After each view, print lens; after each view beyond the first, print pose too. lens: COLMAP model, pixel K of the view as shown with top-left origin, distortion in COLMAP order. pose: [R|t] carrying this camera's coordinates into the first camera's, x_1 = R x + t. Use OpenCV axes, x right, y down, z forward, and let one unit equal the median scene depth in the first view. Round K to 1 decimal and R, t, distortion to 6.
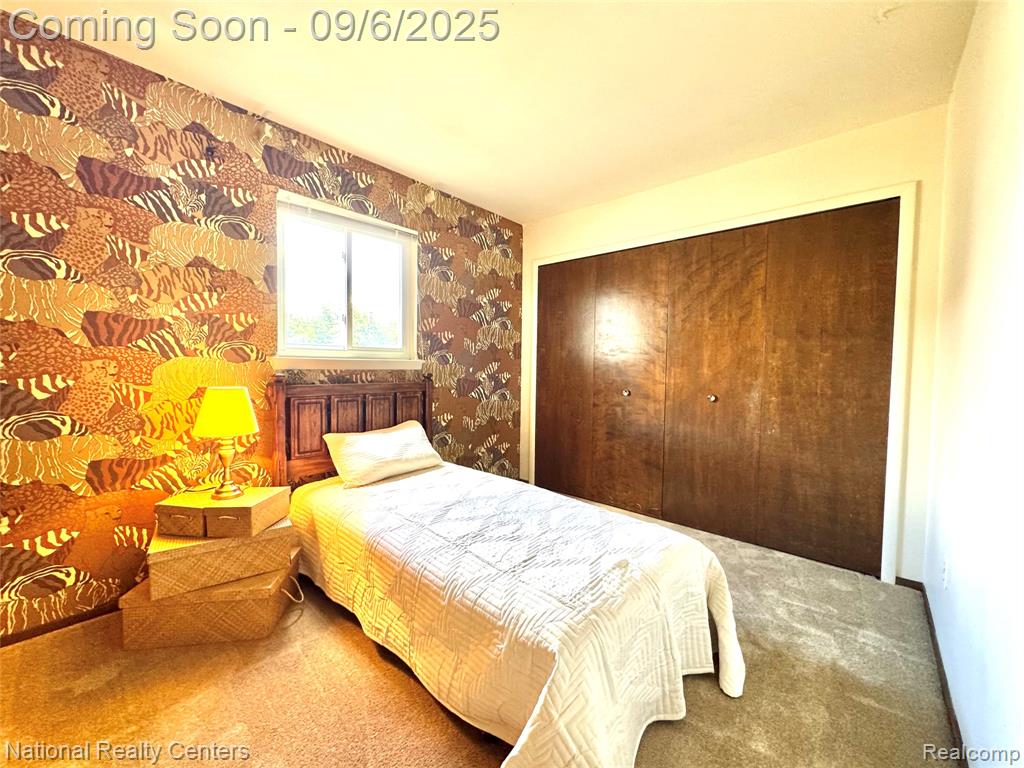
lens RADIAL K [[411.9, 0, 509.9], [0, 411.9, 385.0], [0, 0, 1]] dist [-0.003167, -0.000596]
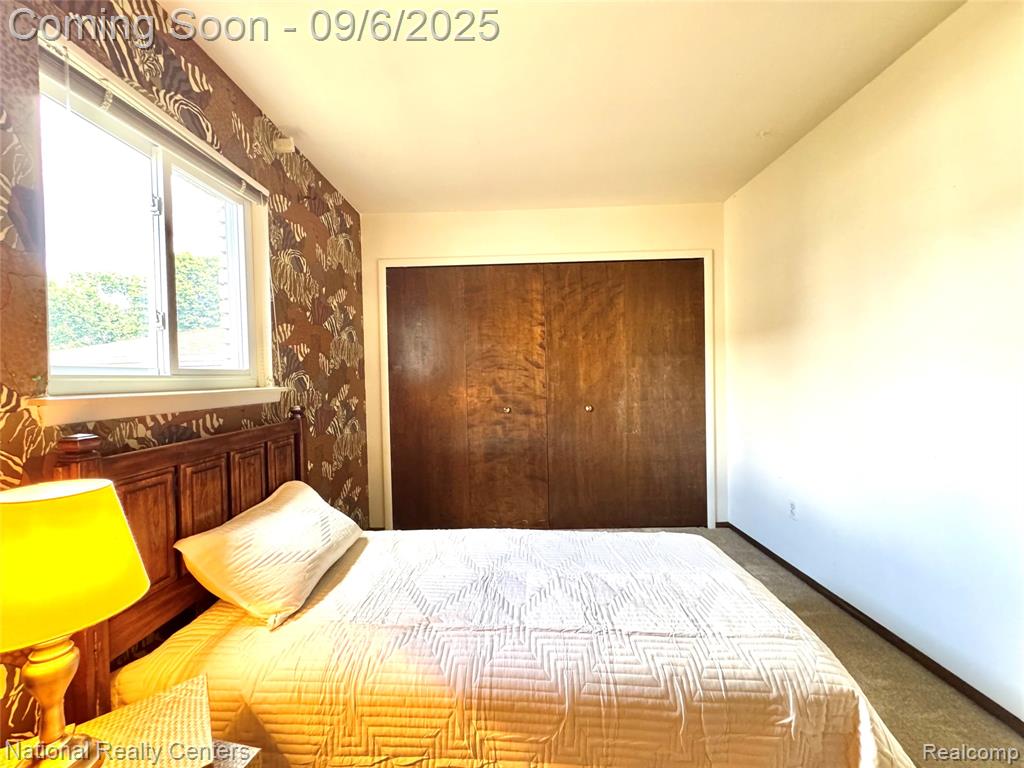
lens RADIAL K [[411.9, 0, 509.7], [0, 411.9, 385.4], [0, 0, 1]] dist [-0.003167, -0.000596]
pose [[0.751074, -0.047085, 0.658537, -0.423308], [0.066850, 0.997751, -0.004905, -0.040371], [-0.656825, 0.047707, 0.752532, 0.303149]]
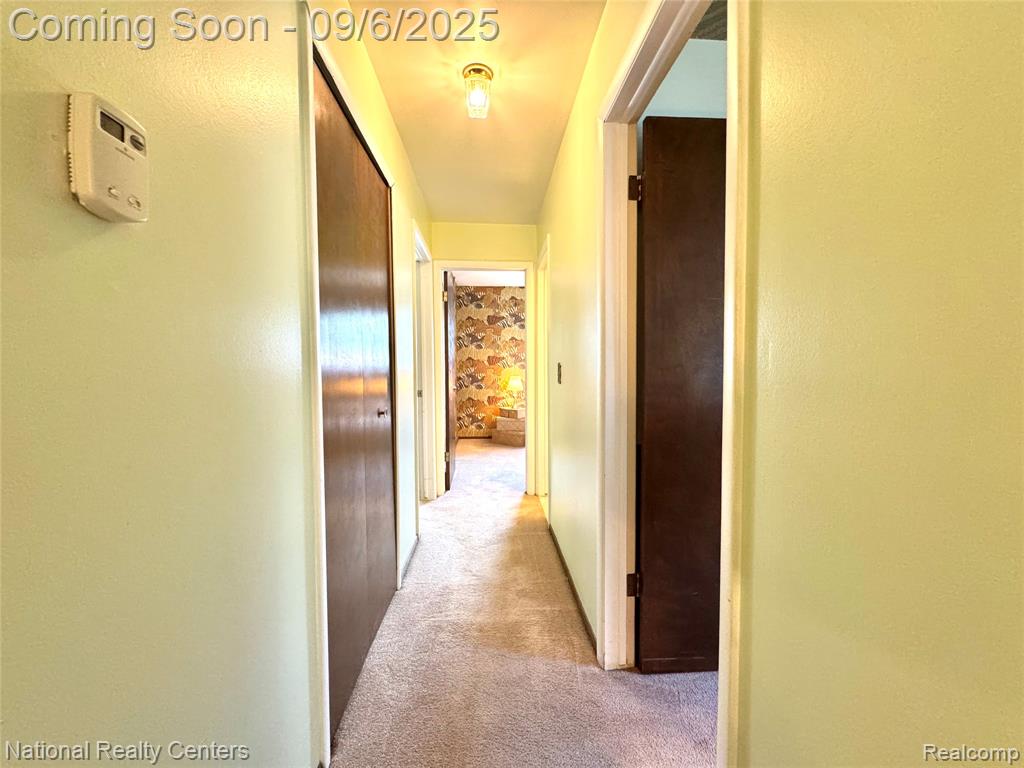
lens RADIAL K [[411.9, 0, 510.7], [0, 411.9, 382.3], [0, 0, 1]] dist [-0.003167, -0.000596]
pose [[0.700324, 0.007611, -0.713785, 1.230896], [-0.019281, 0.999780, -0.008257, 0.060037], [0.713565, 0.019545, 0.700317, -1.014876]]
